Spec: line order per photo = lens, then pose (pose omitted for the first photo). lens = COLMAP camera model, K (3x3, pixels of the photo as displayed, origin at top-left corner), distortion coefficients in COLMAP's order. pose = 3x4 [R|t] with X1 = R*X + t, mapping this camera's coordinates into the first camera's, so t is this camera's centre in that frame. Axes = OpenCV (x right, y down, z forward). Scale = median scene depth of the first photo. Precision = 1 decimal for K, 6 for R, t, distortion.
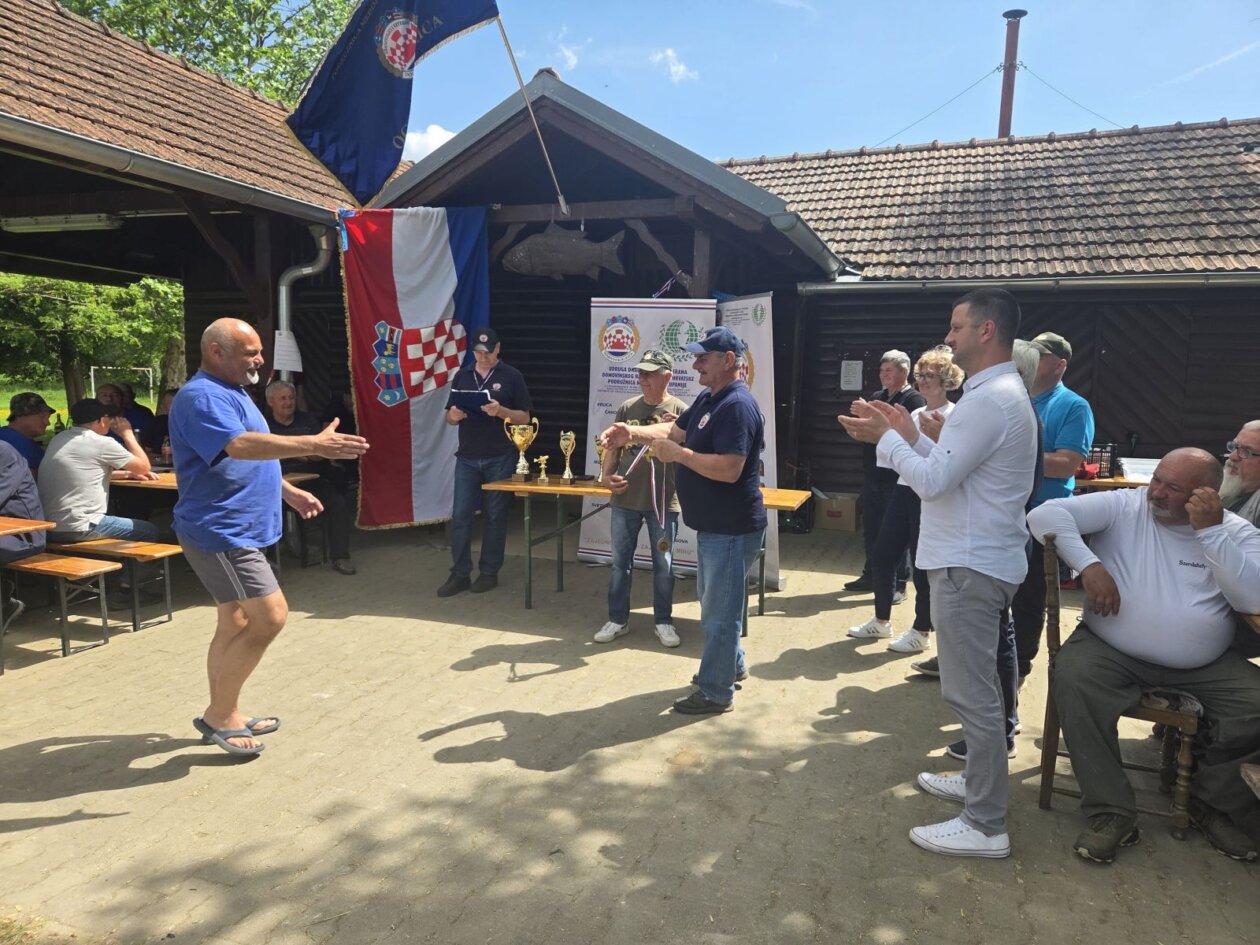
lens RADIAL K [[852.2, 0, 640.0], [0, 852.2, 479.3], [0, 0, 1]] dist [0.064913, -0.051222]
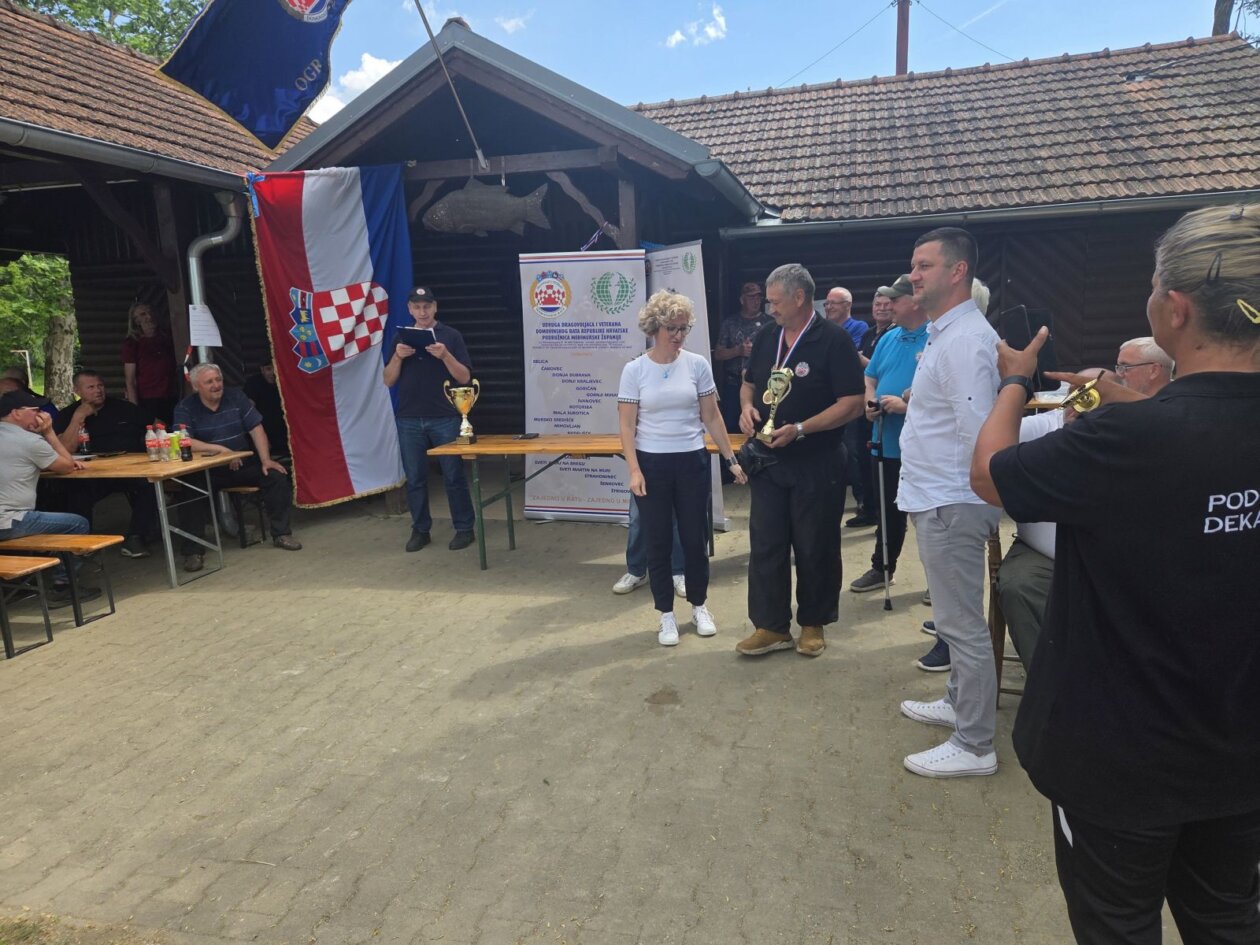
lens RADIAL K [[852.2, 0, 641.8], [0, 852.2, 472.9], [0, 0, 1]] dist [0.064913, -0.051222]
pose [[0.992881, -0.074760, 0.092725, -0.023693], [0.069940, 0.996078, 0.054186, -0.002853], [-0.096412, -0.047315, 0.994216, -0.012134]]
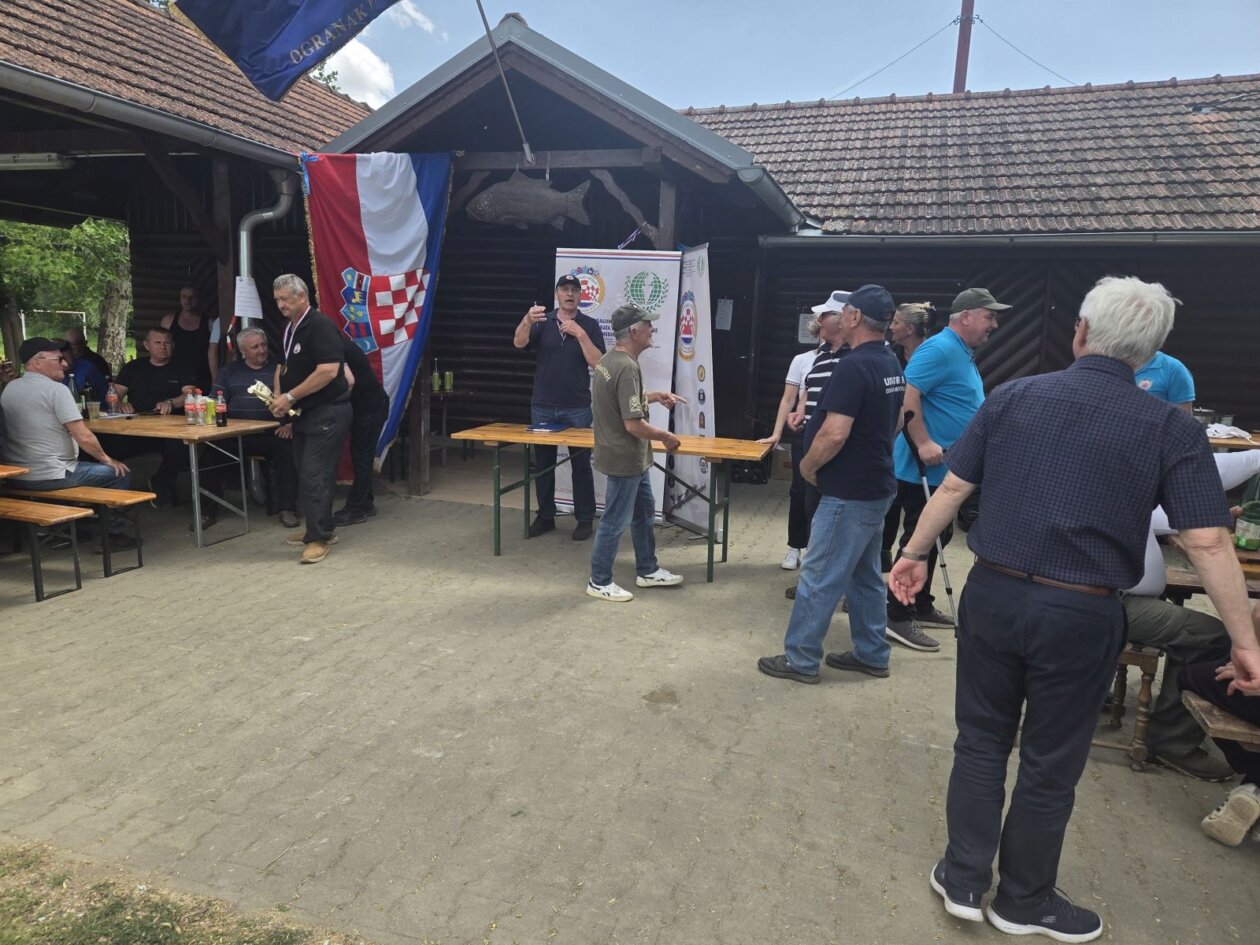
lens RADIAL K [[852.2, 0, 619.5], [0, 852.2, 467.4], [0, 0, 1]] dist [0.064913, -0.051222]
pose [[0.999227, 0.004374, 0.039055, -0.019186], [-0.006058, 0.999052, 0.043108, 0.000952], [-0.038830, -0.043312, 0.998307, -0.014356]]
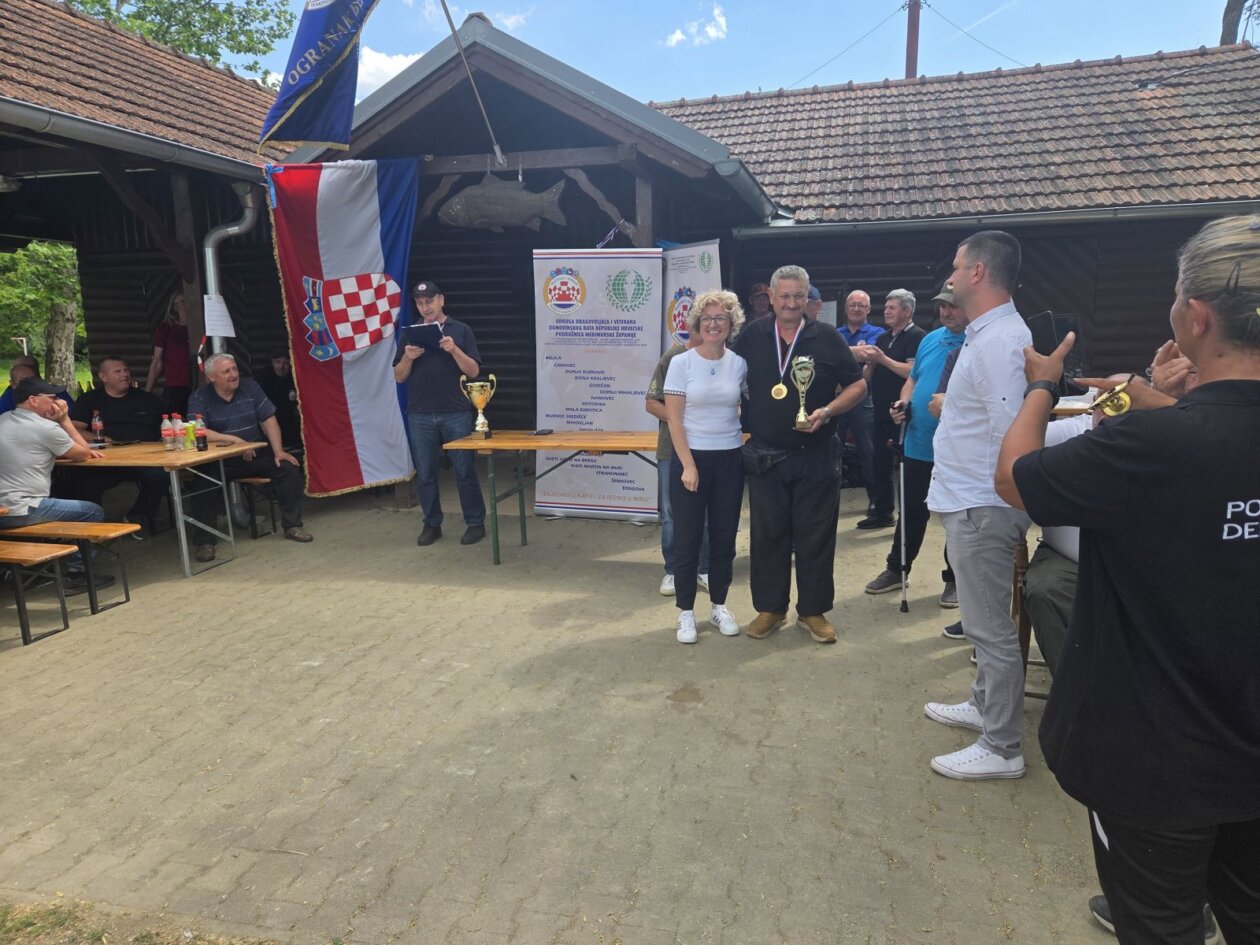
lens RADIAL K [[852.2, 0, 637.8], [0, 852.2, 471.6], [0, 0, 1]] dist [0.064913, -0.051222]
pose [[0.993772, -0.057294, 0.095570, -0.042668], [0.052282, 0.997163, 0.054153, -0.003114], [-0.098402, -0.048819, 0.993949, -0.010755]]
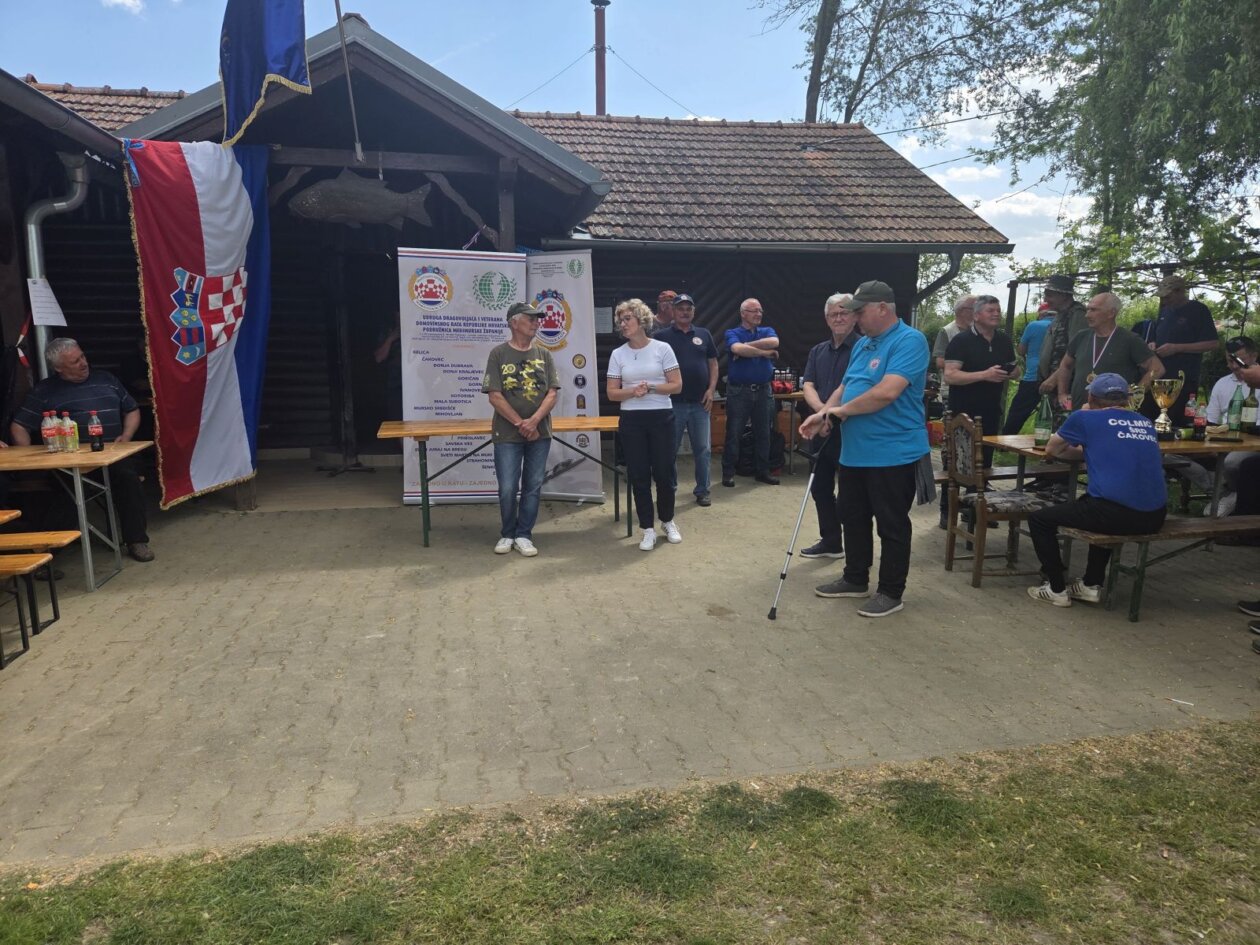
lens RADIAL K [[852.2, 0, 625.6], [0, 852.2, 476.2], [0, 0, 1]] dist [0.064913, -0.051222]
pose [[0.849132, -0.113675, 0.515803, -0.352035], [0.082885, 0.993145, 0.082425, -0.002223], [-0.521637, -0.027237, 0.852733, -0.025813]]
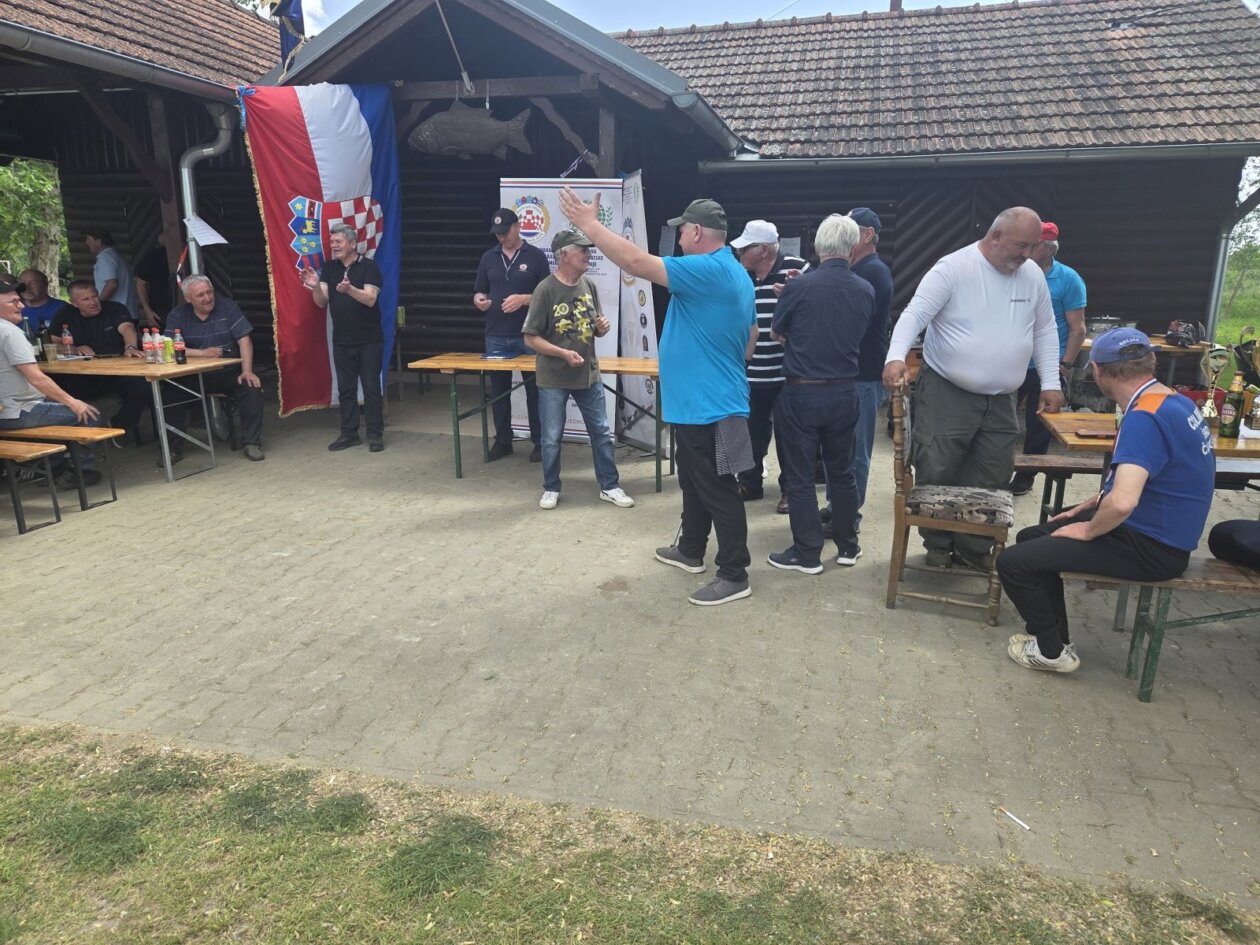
lens RADIAL K [[852.2, 0, 625.5], [0, 852.2, 477.2], [0, 0, 1]] dist [0.064913, -0.051222]
pose [[0.994968, -0.042055, 0.090943, -0.015097], [0.030178, 0.991284, 0.128237, 0.013739], [-0.095543, -0.124847, 0.987565, -0.066919]]
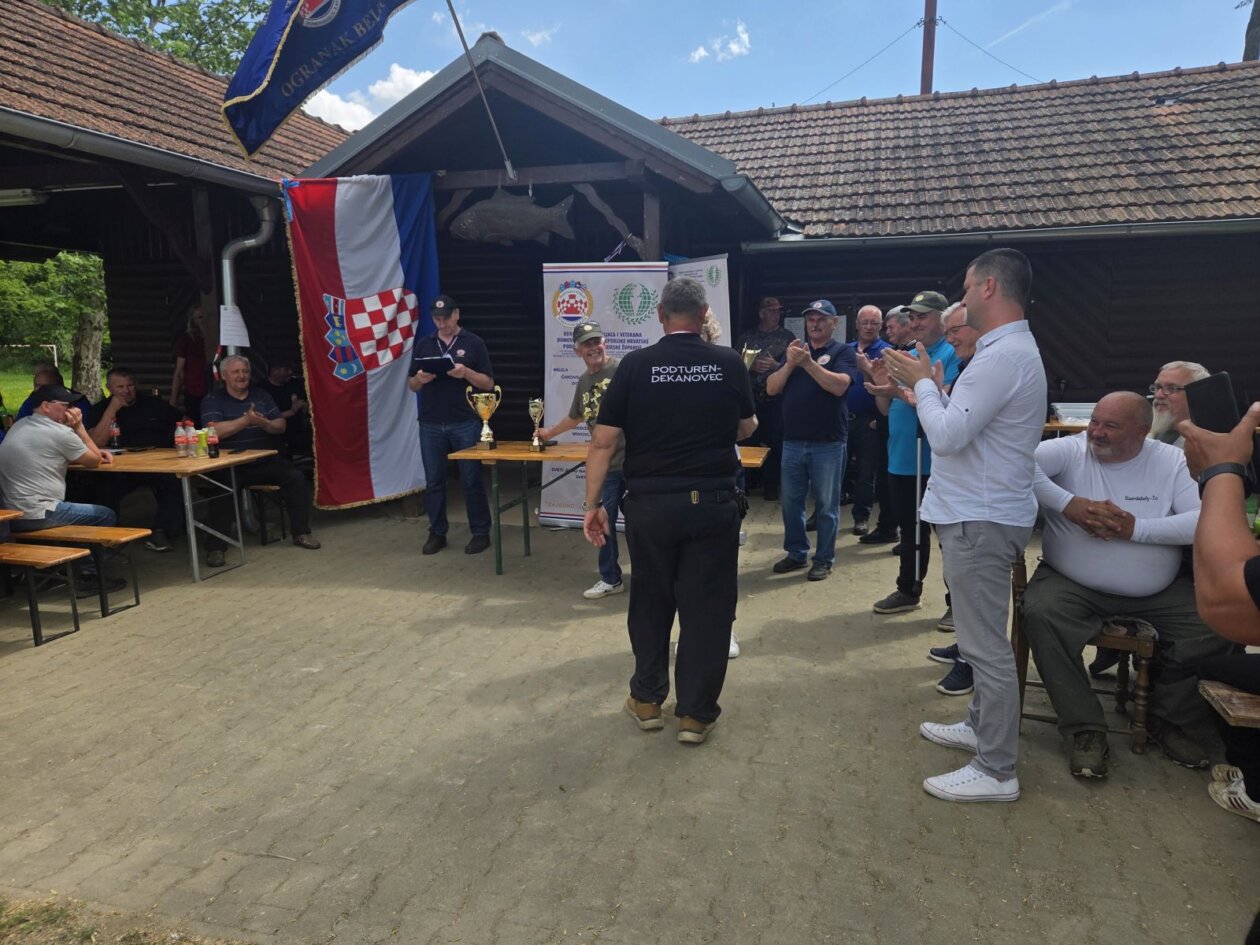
lens RADIAL K [[852.2, 0, 625.9], [0, 852.2, 465.7], [0, 0, 1]] dist [0.064913, -0.051222]
pose [[0.996968, -0.042418, 0.065231, -0.031993], [0.040349, 0.998650, 0.032709, -0.003587], [-0.066530, -0.029978, 0.997334, -0.014387]]
